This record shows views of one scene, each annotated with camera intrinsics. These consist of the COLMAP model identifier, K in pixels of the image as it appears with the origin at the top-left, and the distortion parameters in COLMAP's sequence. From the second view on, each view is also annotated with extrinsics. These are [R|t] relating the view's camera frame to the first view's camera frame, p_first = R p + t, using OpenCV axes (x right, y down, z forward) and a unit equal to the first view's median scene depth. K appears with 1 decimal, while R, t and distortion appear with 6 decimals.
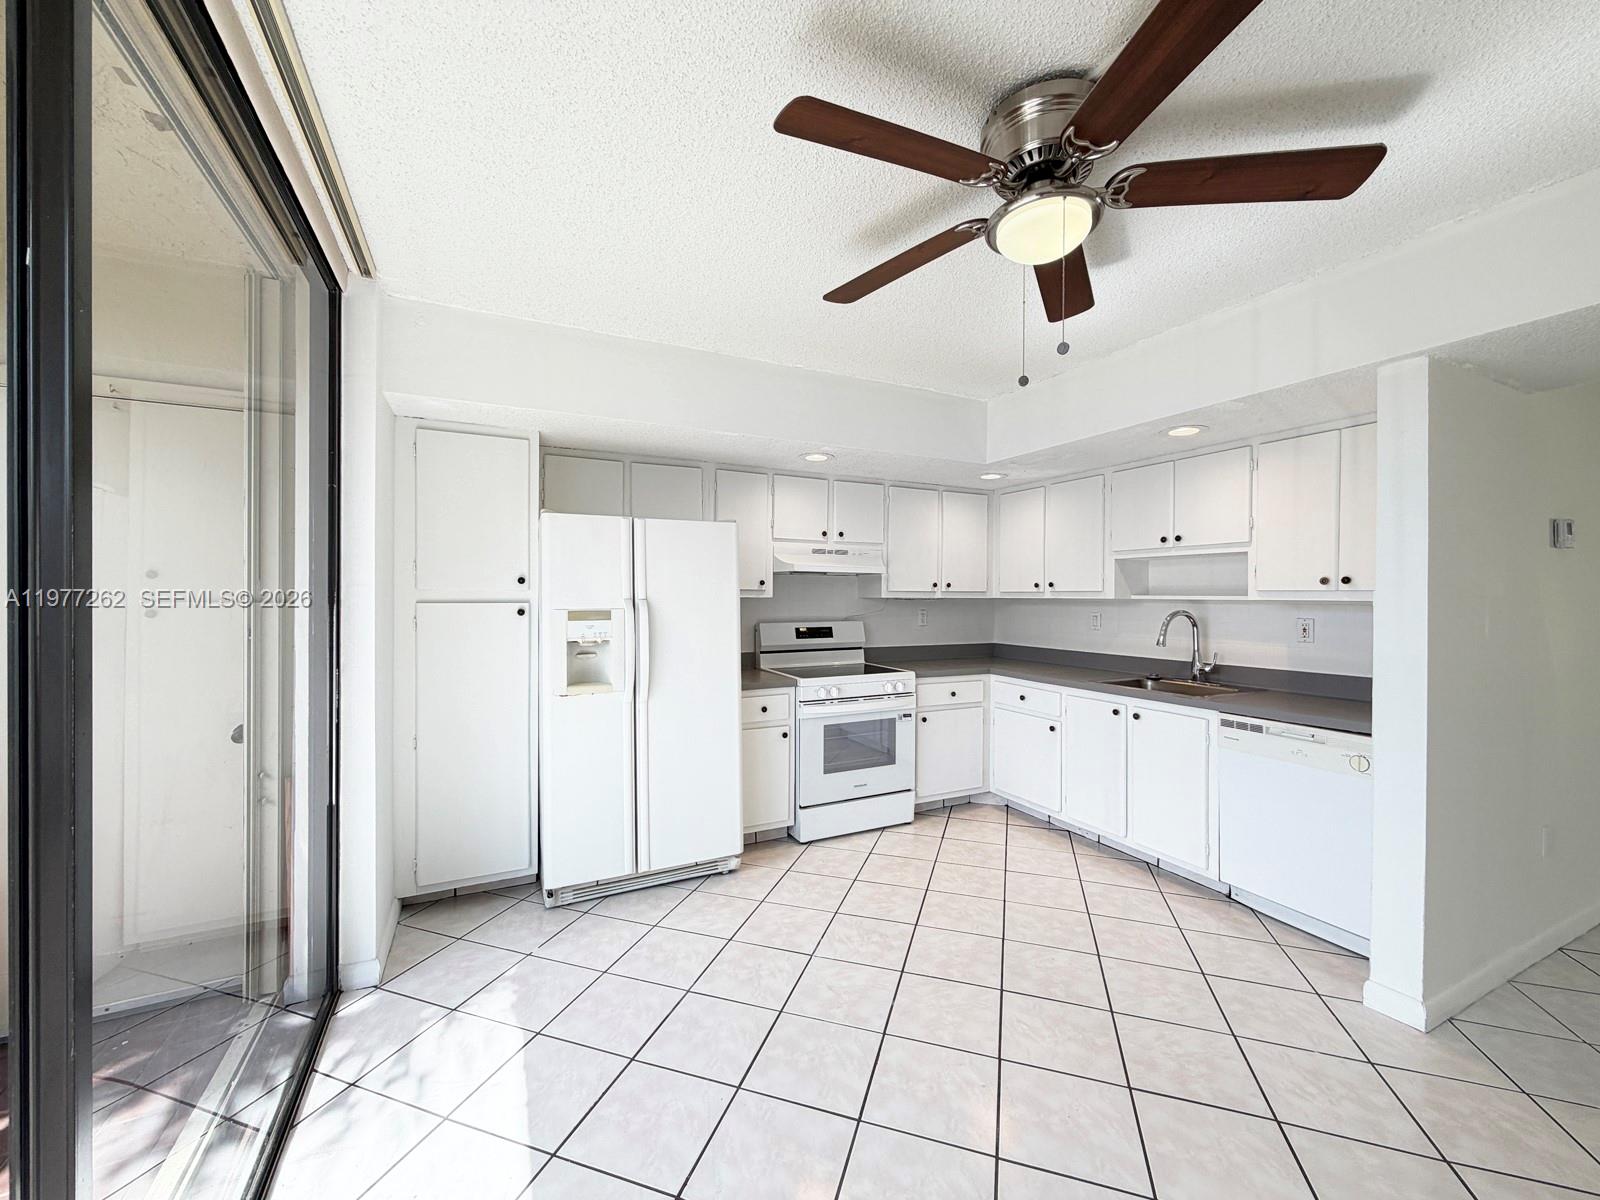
lens RADIAL K [[651.2, 0, 800.0], [0, 651.2, 600.0], [0, 0, 1]] dist [0.000664, 0.000018]
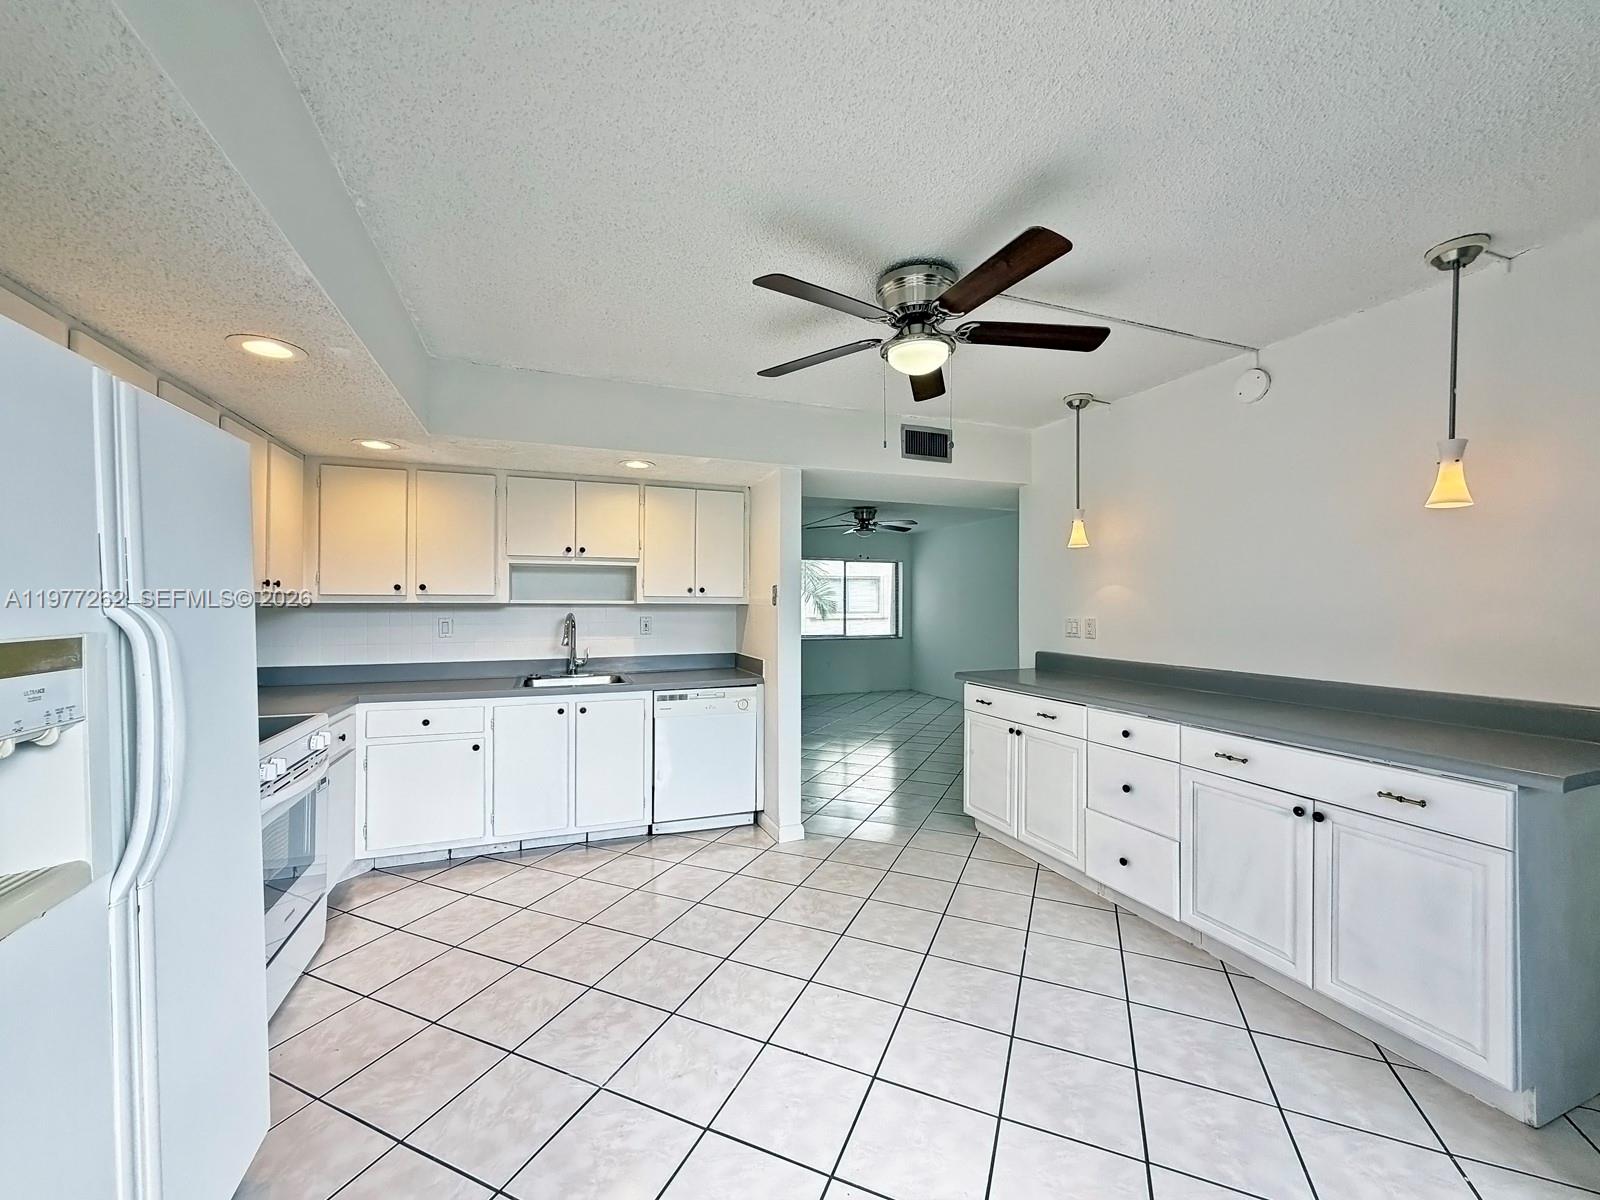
lens RADIAL K [[639.9, 0, 800.0], [0, 639.9, 600.0], [0, 0, 1]] dist [0.007382, -0.000065]
pose [[0.088374, -0.001159, 0.996087, -0.545374], [0.006482, 0.999979, 0.000589, -0.005344], [-0.996066, 0.006404, 0.088380, 0.564098]]
